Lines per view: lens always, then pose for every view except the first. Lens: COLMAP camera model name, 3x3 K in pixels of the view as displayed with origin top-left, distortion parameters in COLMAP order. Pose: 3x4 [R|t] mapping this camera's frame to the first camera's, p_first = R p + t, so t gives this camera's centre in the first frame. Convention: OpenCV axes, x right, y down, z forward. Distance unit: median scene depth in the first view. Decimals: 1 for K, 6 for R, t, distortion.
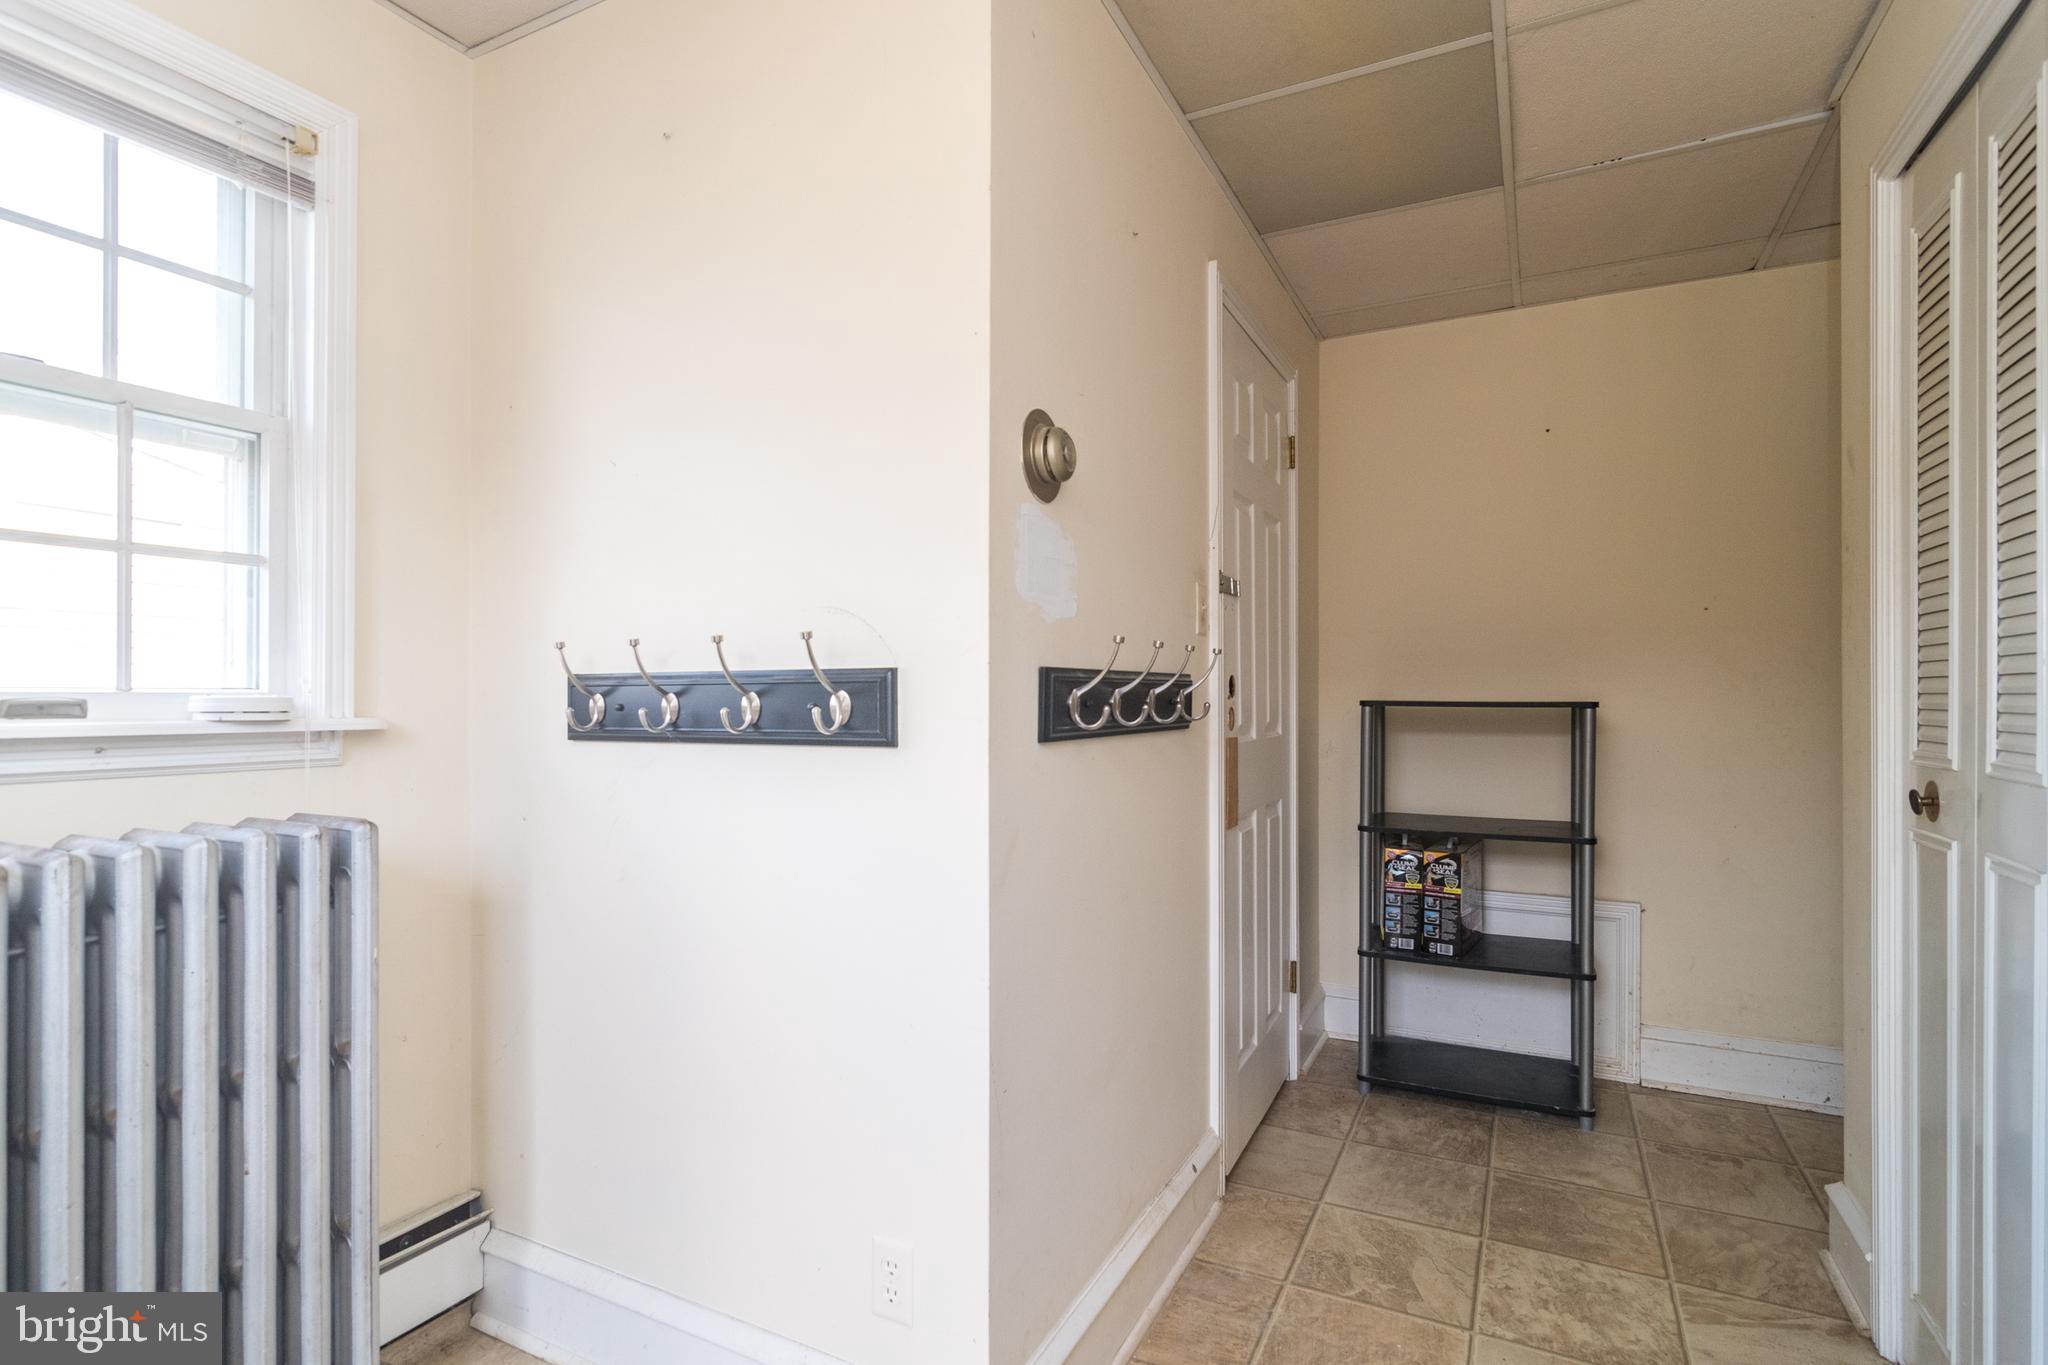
lens RADIAL K [[979.4, 0, 1040.6], [0, 979.4, 704.7], [0, 0, 1]] dist [-0.001521, 0.000305]
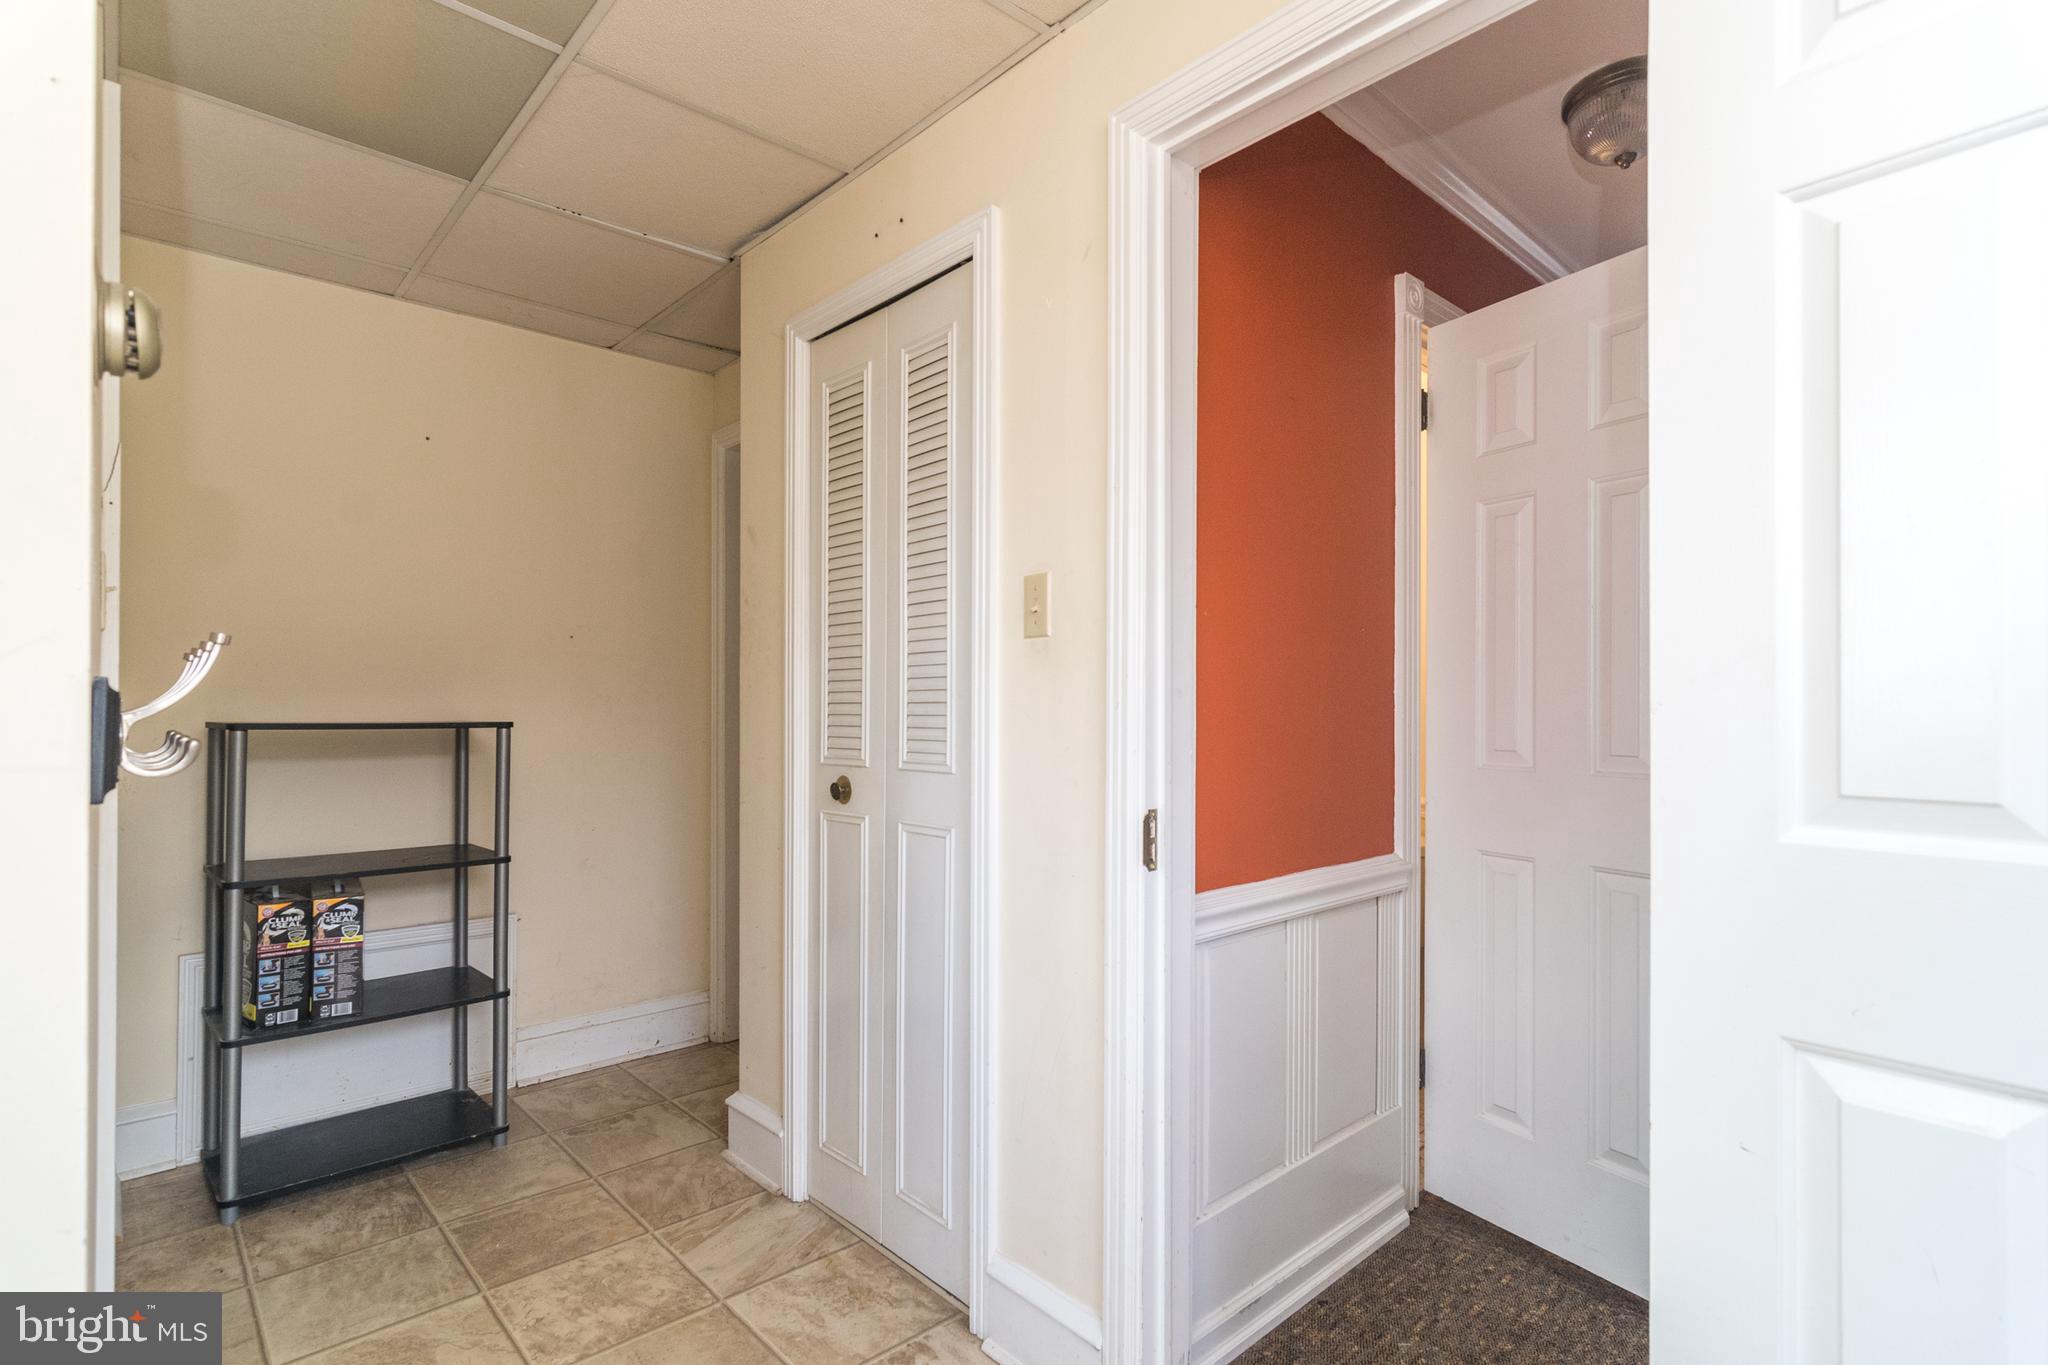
lens RADIAL K [[988.5, 0, 987.6], [0, 988.5, 715.0], [0, 0, 1]] dist [-0.000006, 0.000149]
pose [[0.367036, -0.004002, 0.930198, -0.215984], [0.010617, 0.999944, 0.000113, -0.004962], [-0.930146, 0.009835, 0.367058, 0.164533]]
